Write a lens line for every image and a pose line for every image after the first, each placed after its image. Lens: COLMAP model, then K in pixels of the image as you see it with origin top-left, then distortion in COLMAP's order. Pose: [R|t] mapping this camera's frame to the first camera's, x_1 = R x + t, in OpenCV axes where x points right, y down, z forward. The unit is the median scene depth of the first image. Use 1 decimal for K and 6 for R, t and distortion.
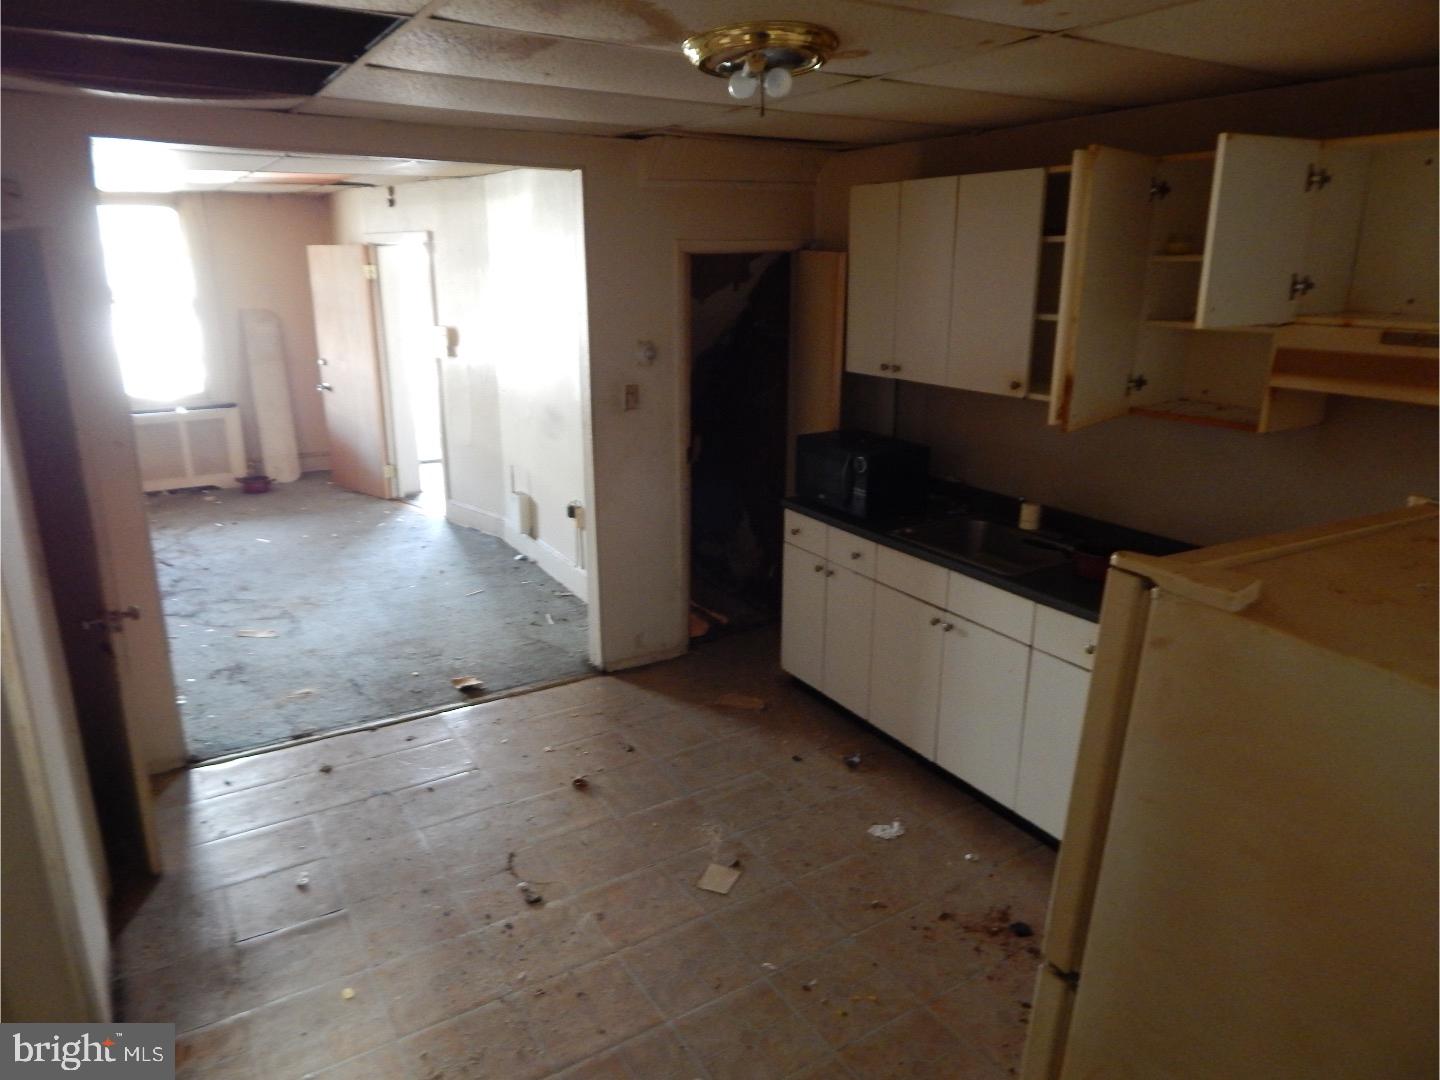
lens RADIAL K [[940.2, 0, 723.5], [0, 940.2, 529.1], [0, 0, 1]] dist [-0.004508, -0.003764]
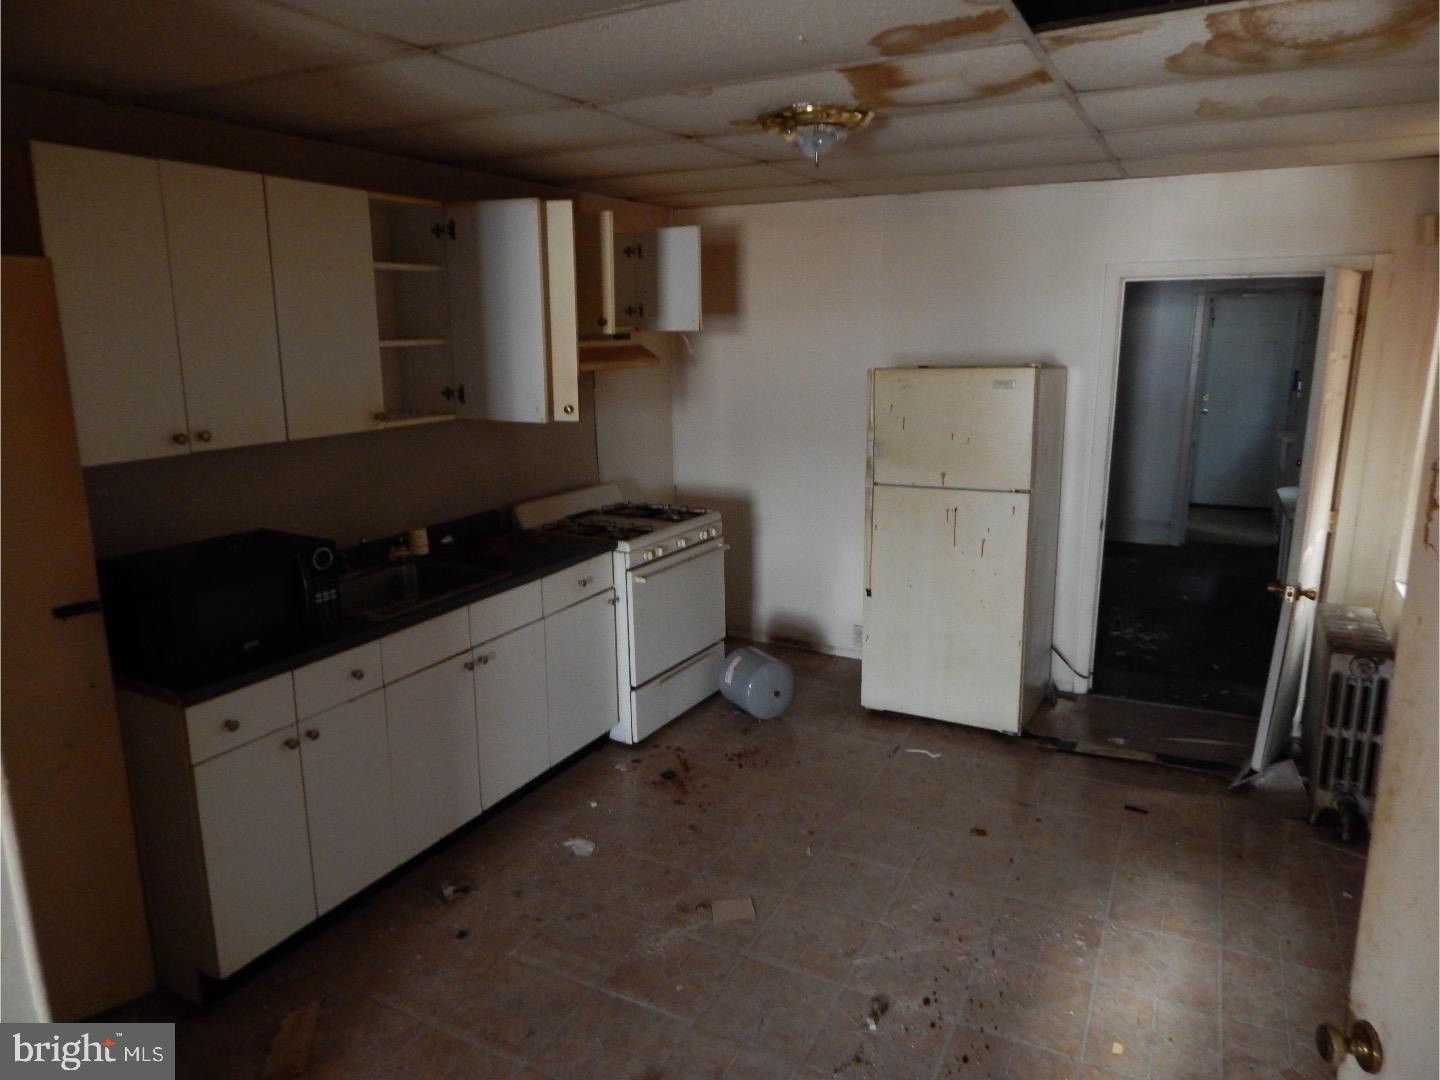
lens RADIAL K [[940.2, 0, 723.5], [0, 940.2, 529.1], [0, 0, 1]] dist [-0.004508, -0.003764]
pose [[-0.506380, -0.182529, 0.842771, -0.665854], [0.239995, 0.908893, 0.341051, -0.283718], [-0.828240, 0.374962, -0.416440, 1.128485]]
